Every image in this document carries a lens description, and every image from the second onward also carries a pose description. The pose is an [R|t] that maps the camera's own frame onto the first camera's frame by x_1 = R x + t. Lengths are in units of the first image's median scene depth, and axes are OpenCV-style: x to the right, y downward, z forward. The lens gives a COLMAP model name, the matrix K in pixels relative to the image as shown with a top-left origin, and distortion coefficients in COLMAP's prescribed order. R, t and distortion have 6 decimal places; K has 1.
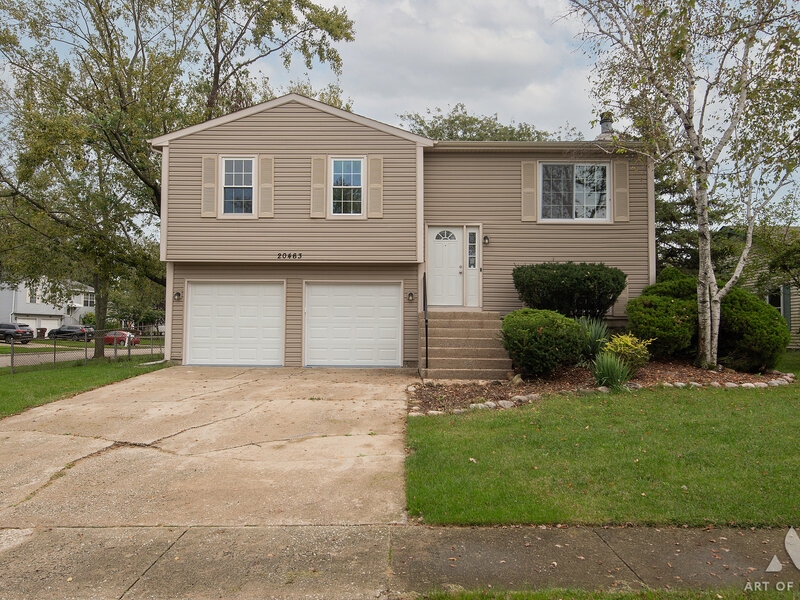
lens RADIAL K [[563.3, 0, 403.8], [0, 563.3, 301.5], [0, 0, 1]] dist [0.020322, -0.003554]
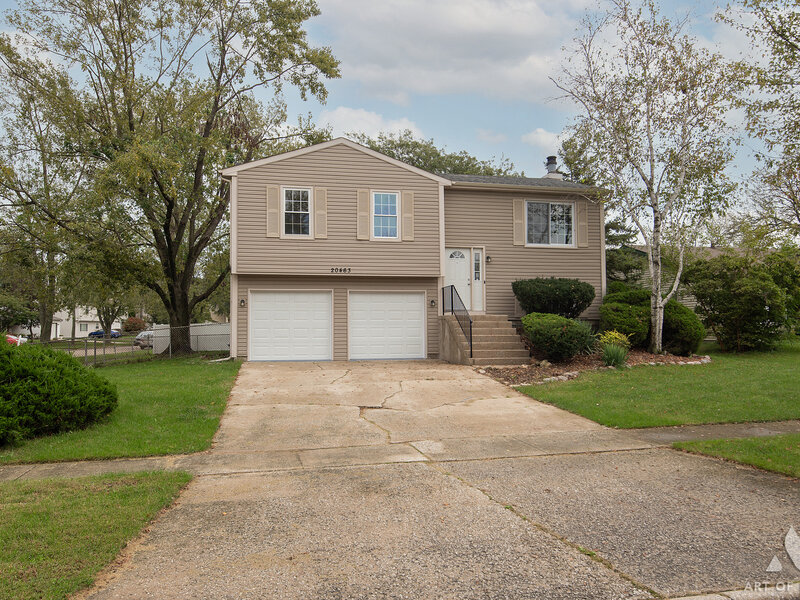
lens RADIAL K [[563.3, 0, 396.5], [0, 563.3, 302.9], [0, 0, 1]] dist [0.020322, -0.003554]
pose [[0.977169, -0.001618, 0.212456, -0.340116], [0.000498, 0.999986, 0.005324, -0.016143], [-0.212462, -0.005097, 0.977156, -0.223558]]
